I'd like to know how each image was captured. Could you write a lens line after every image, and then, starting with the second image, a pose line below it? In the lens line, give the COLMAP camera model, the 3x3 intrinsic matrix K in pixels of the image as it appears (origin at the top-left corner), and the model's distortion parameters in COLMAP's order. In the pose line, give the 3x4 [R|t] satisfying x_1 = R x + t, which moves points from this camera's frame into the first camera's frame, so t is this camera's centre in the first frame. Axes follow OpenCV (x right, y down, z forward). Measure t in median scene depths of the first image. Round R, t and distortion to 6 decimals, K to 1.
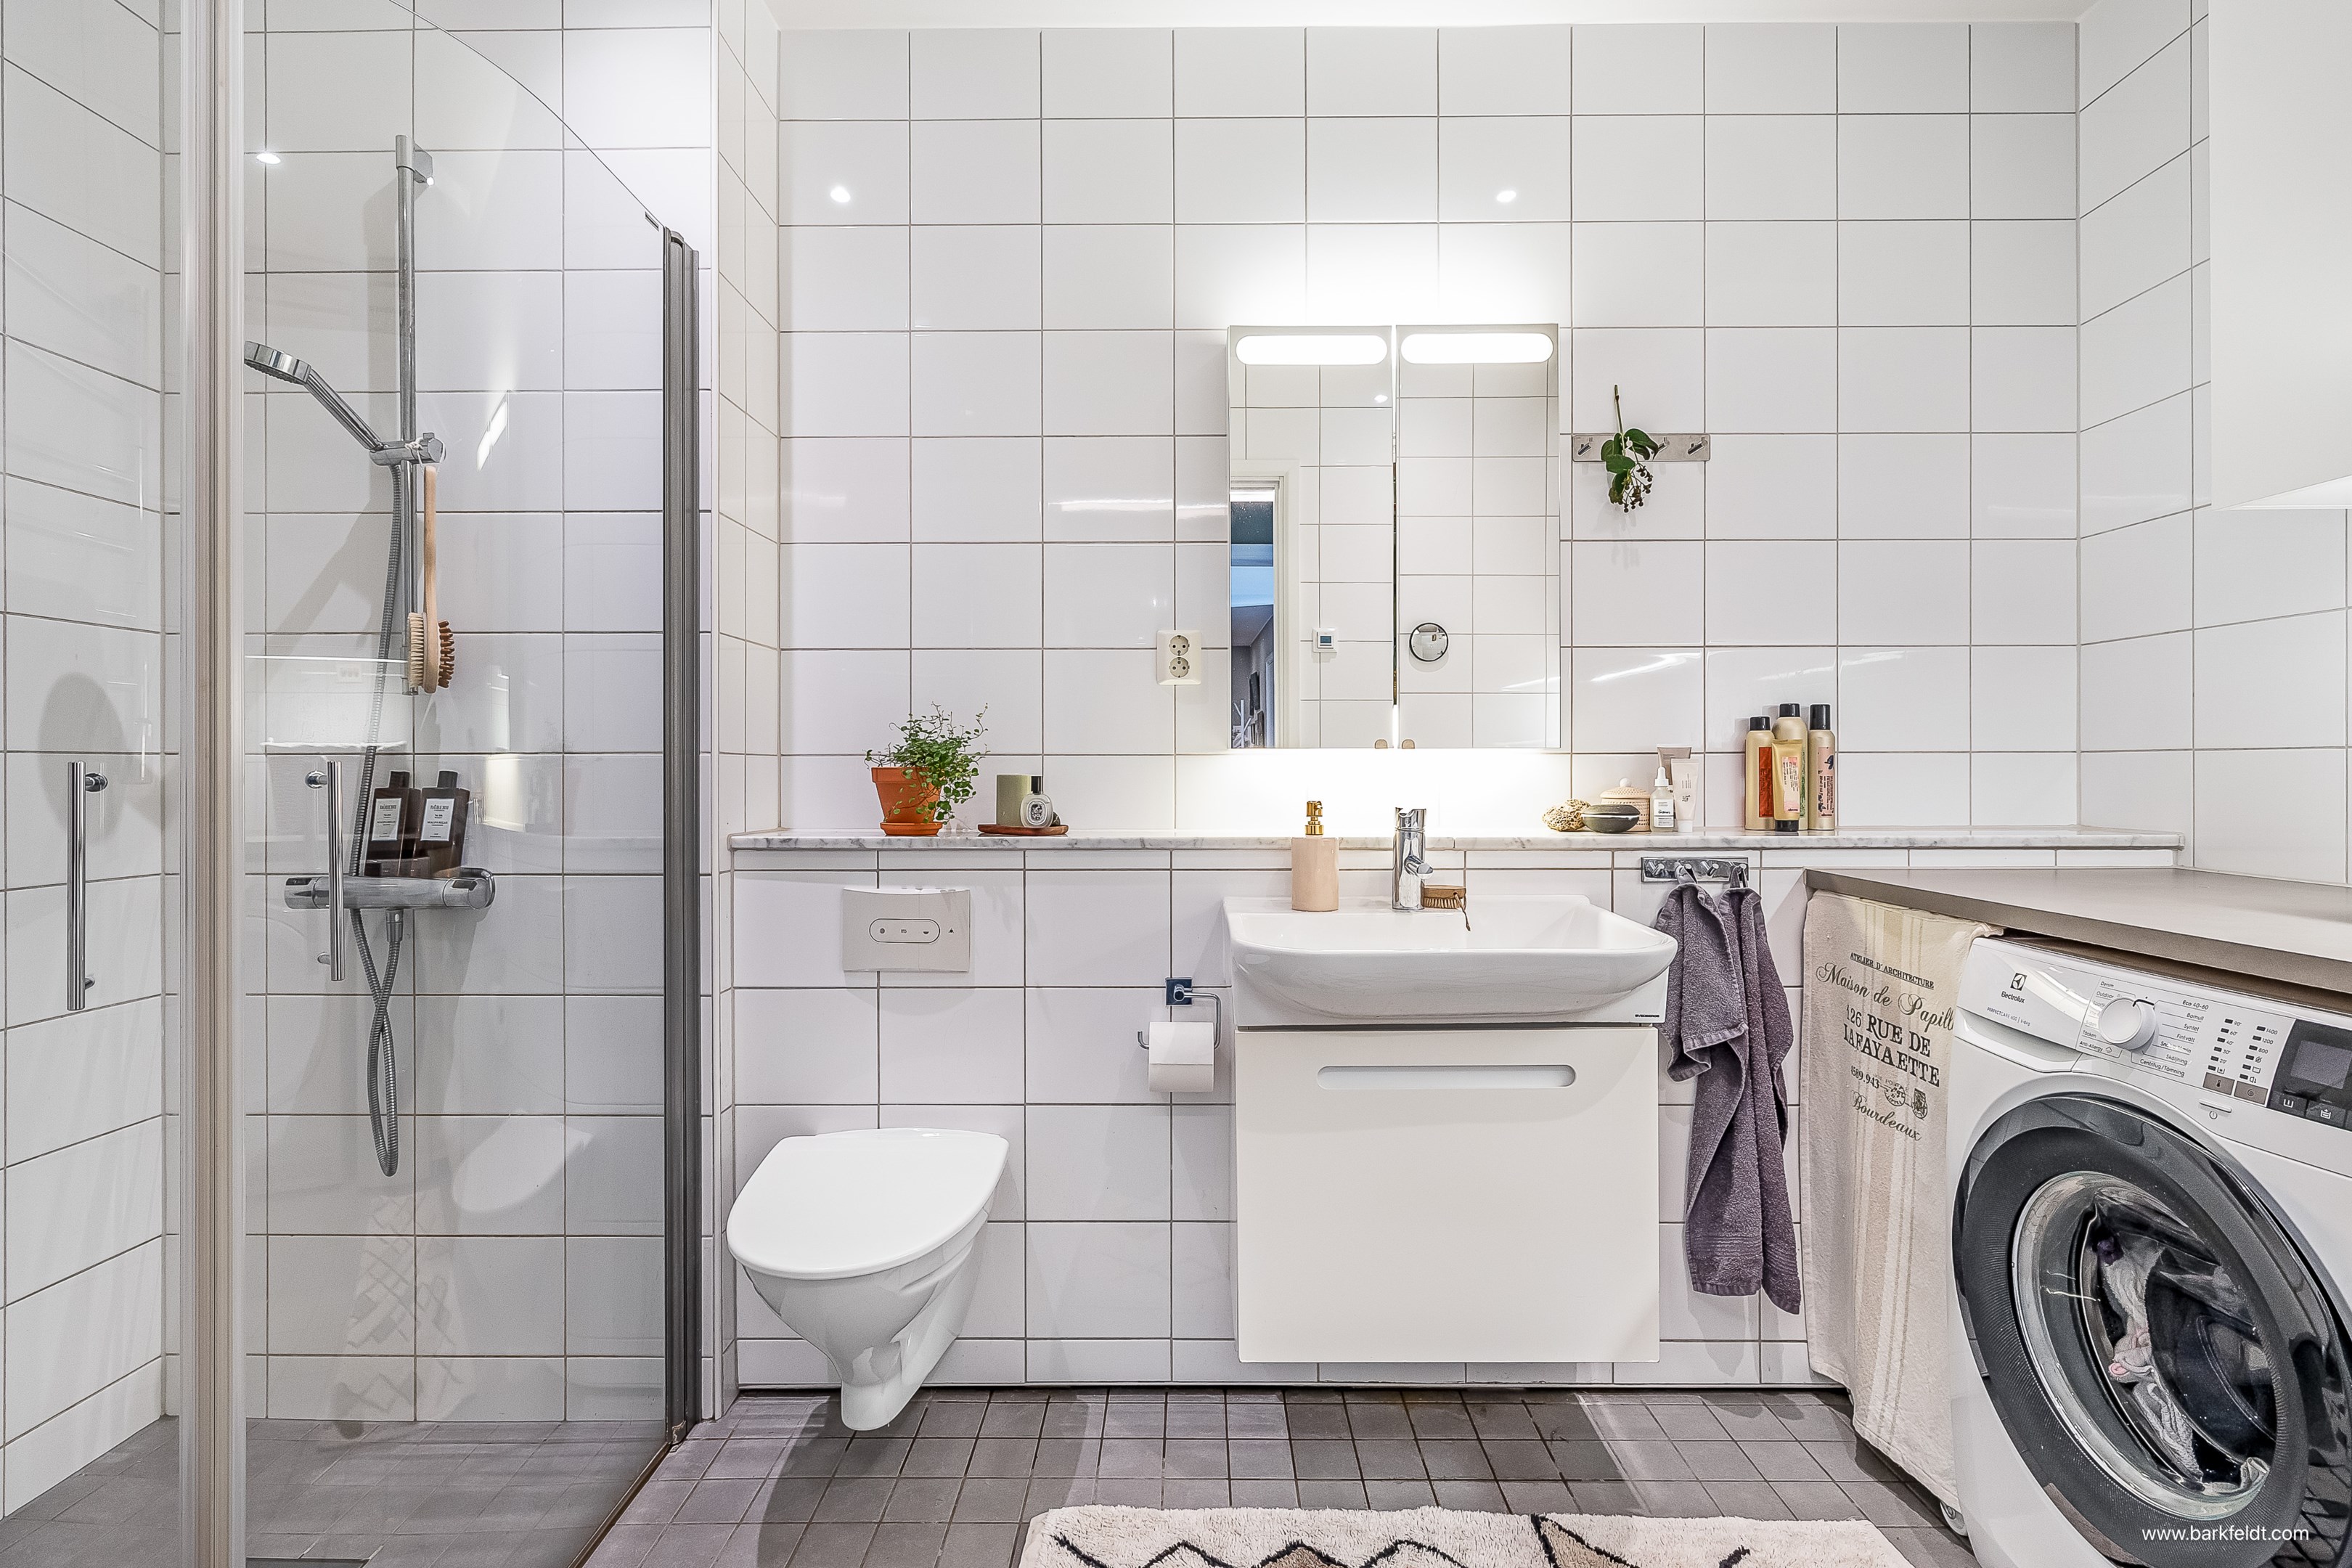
lens RADIAL K [[1145.8, 0, 1197.1], [0, 1145.8, 771.1], [0, 0, 1]] dist [-0.006197, 0.002115]
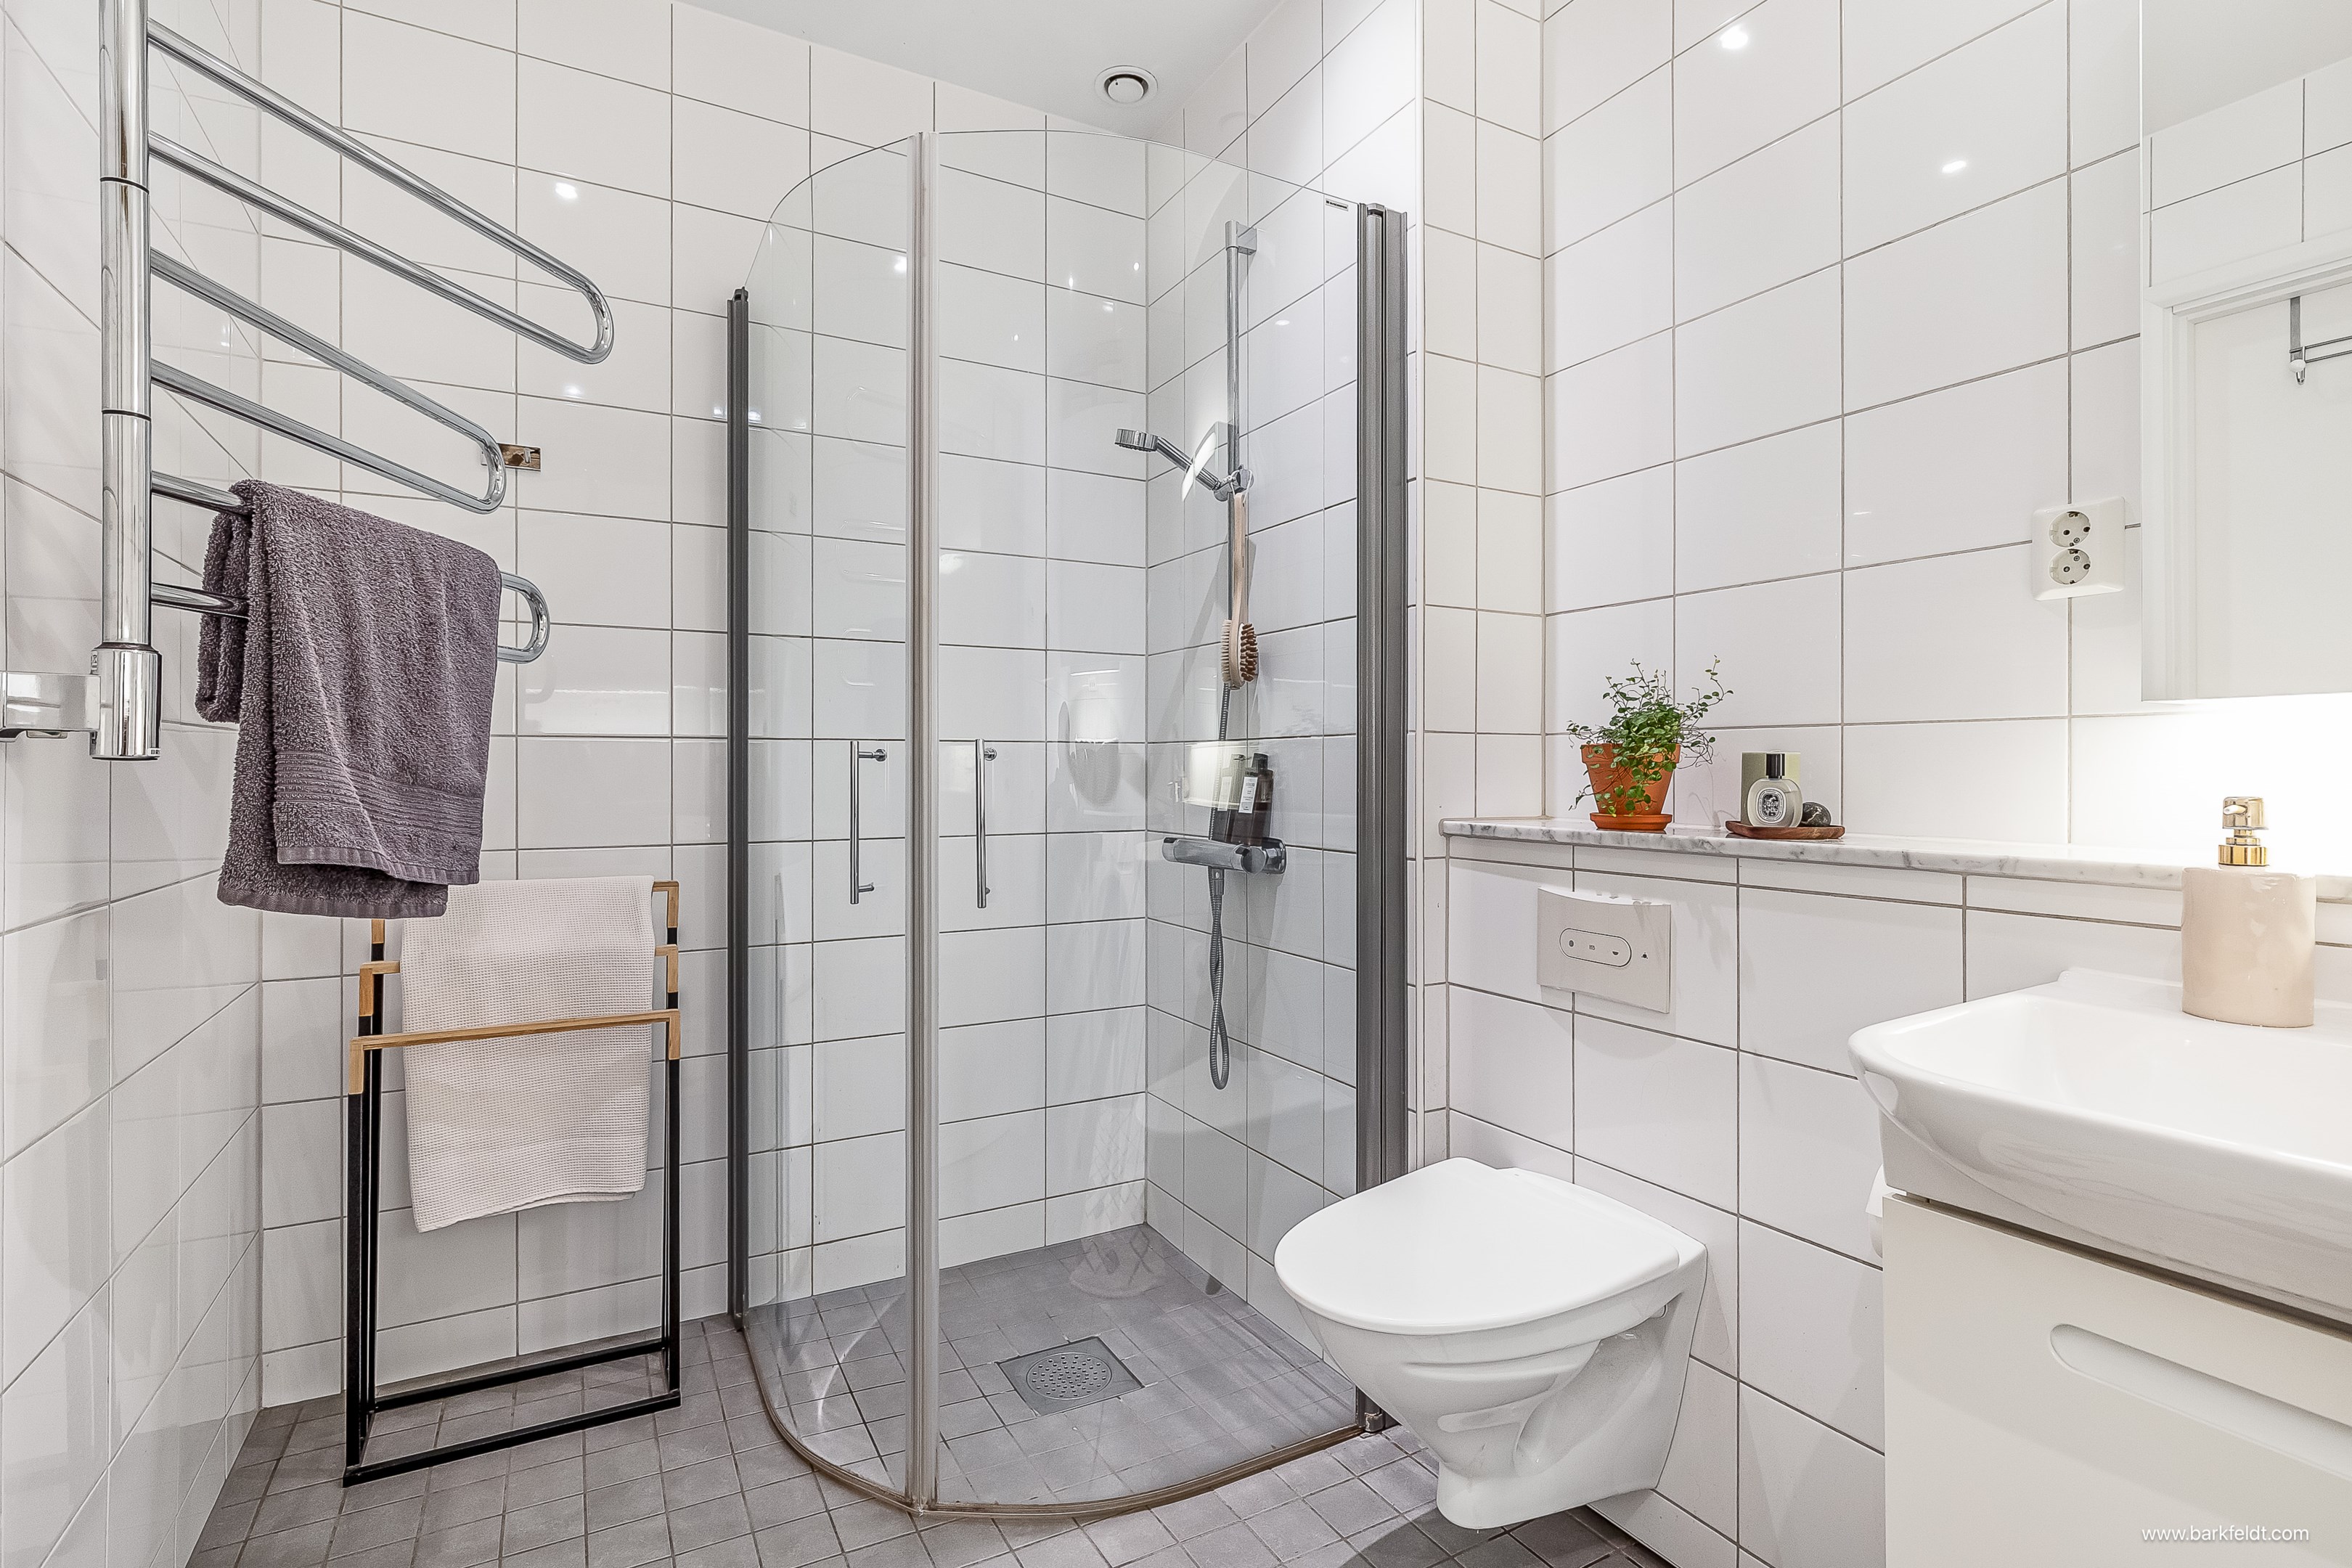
lens RADIAL K [[1145.8, 0, 1179.5], [0, 1145.8, 775.7], [0, 0, 1]] dist [-0.006197, 0.002115]
pose [[0.469151, 0.005595, -0.883100, 0.319514], [-0.005819, 0.999978, 0.003245, 0.018228], [0.883099, 0.003616, 0.469173, 0.369324]]
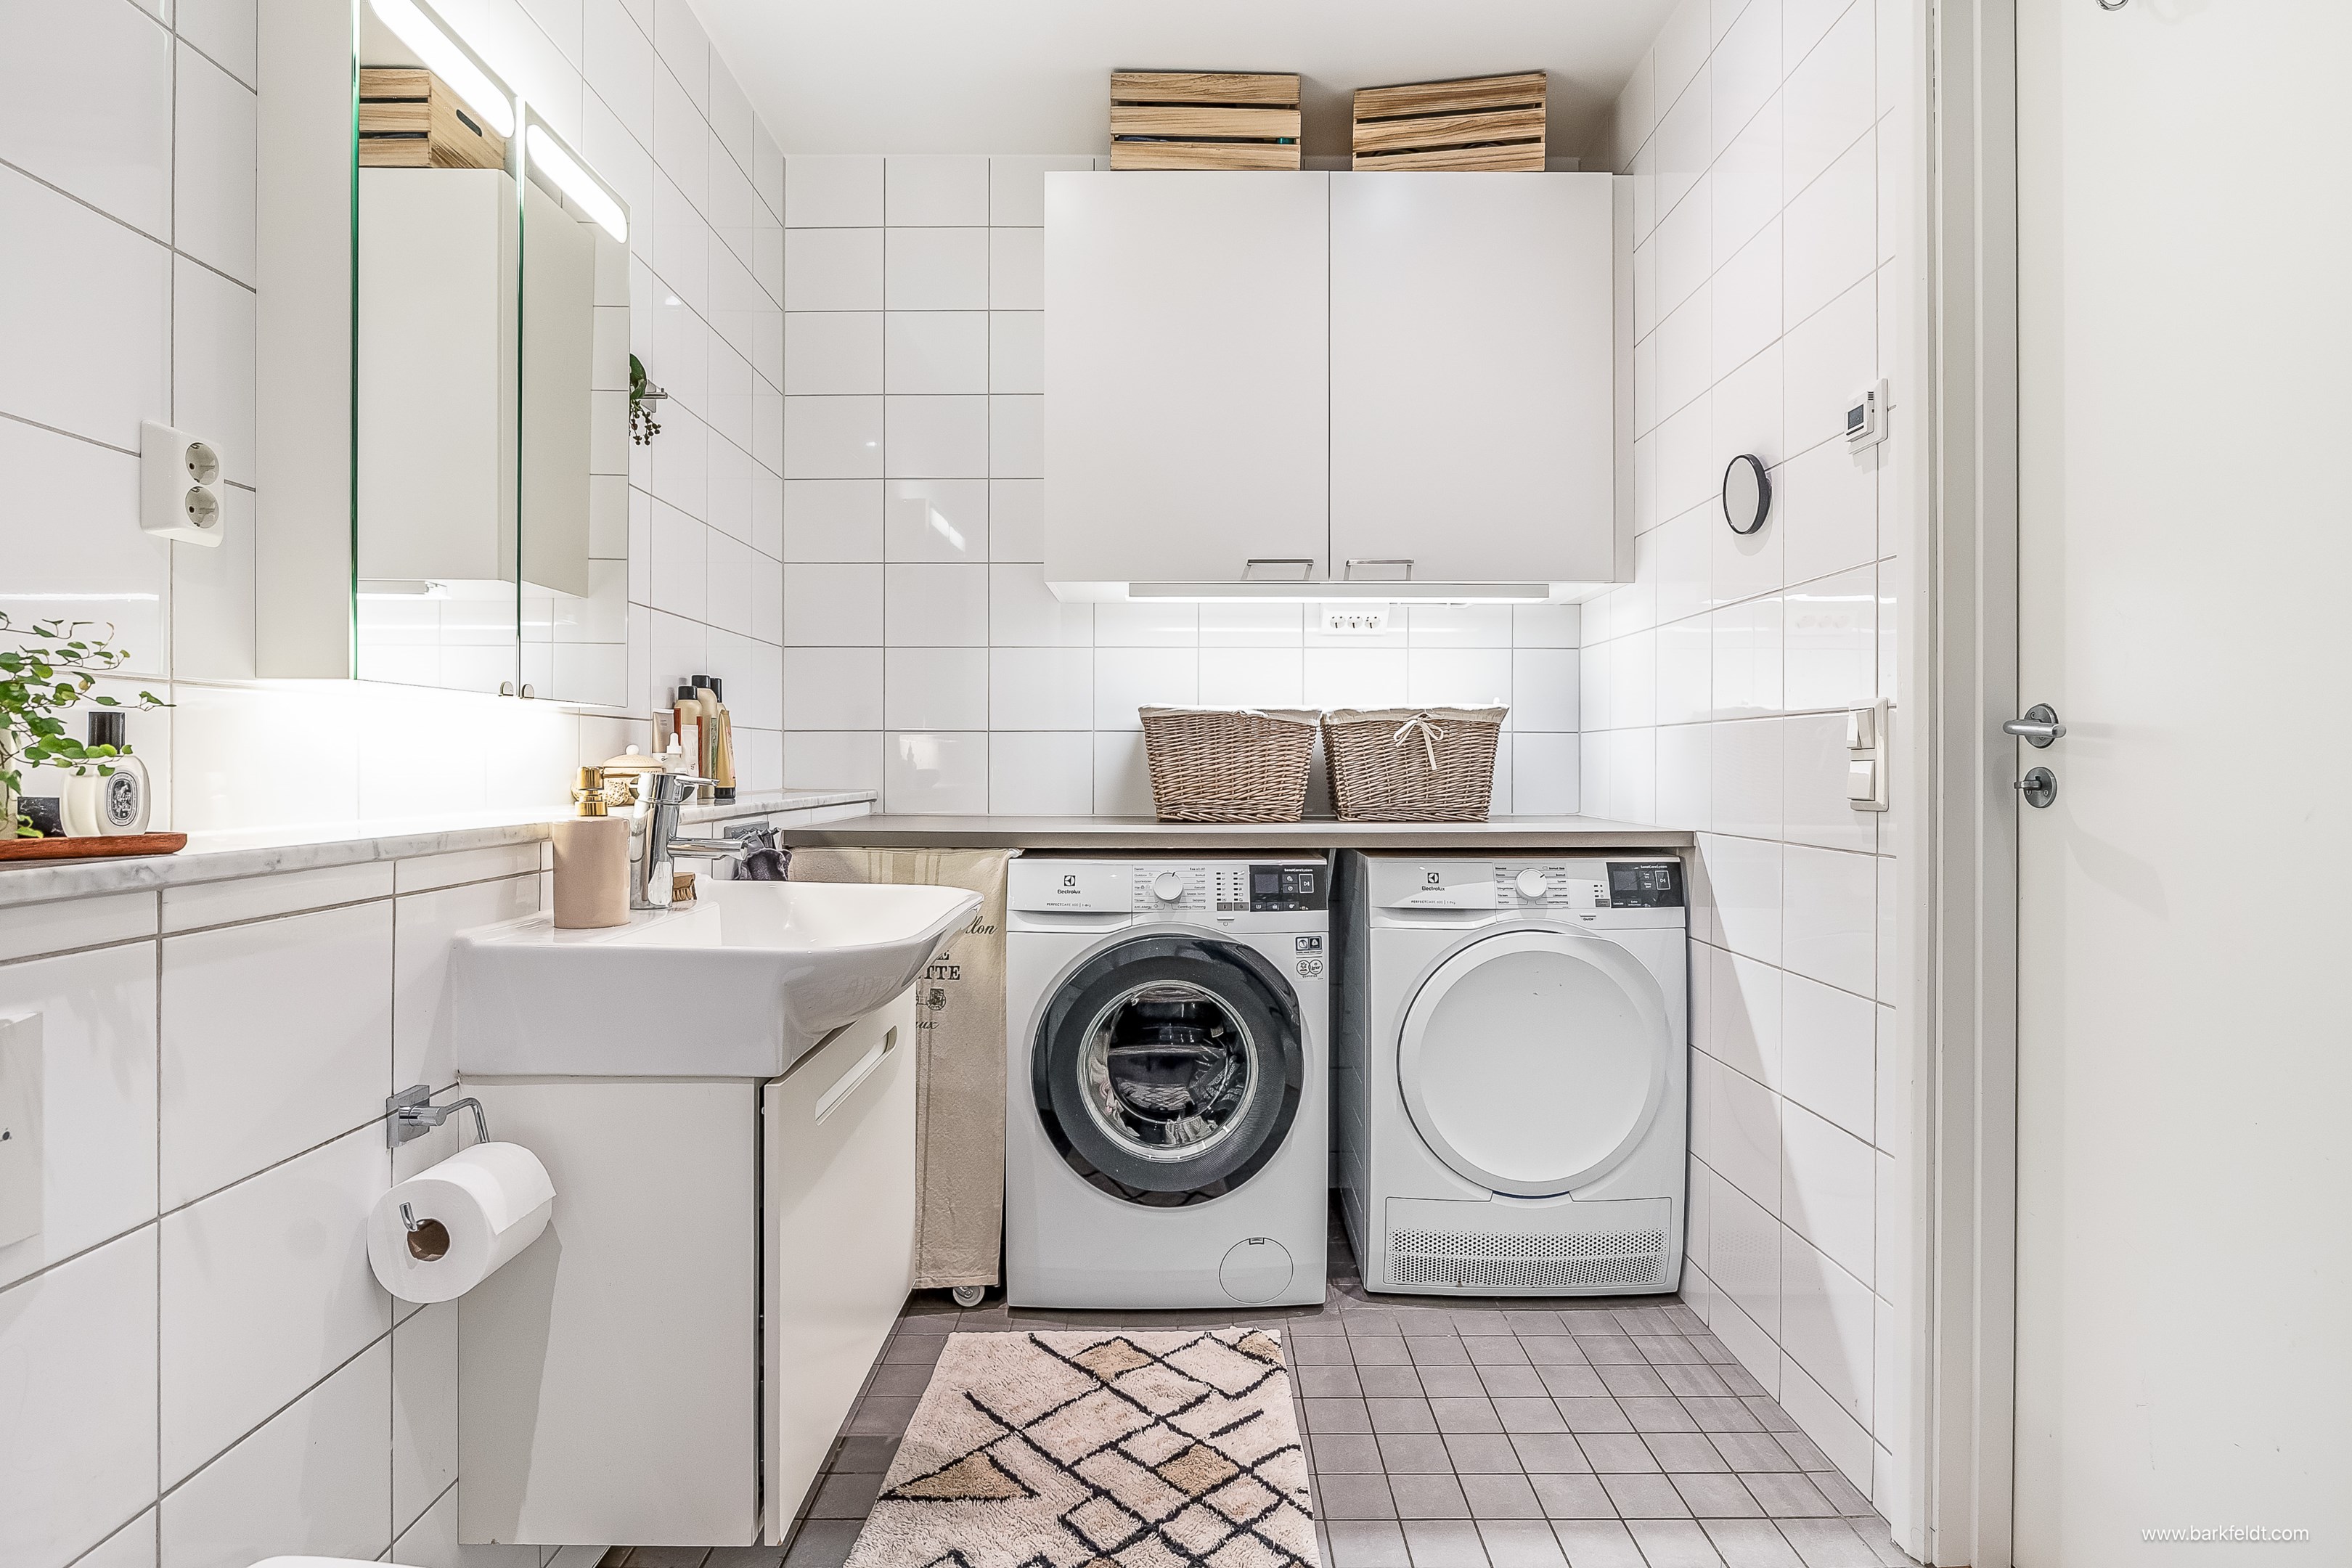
lens RADIAL K [[1145.8, 0, 1193.3], [0, 1145.8, 777.0], [0, 0, 1]] dist [-0.006197, 0.002115]
pose [[-0.008141, -0.011069, 0.999906, -0.580713], [0.003080, 0.999934, 0.011094, 0.025252], [-0.999962, 0.003171, -0.008106, 0.640885]]
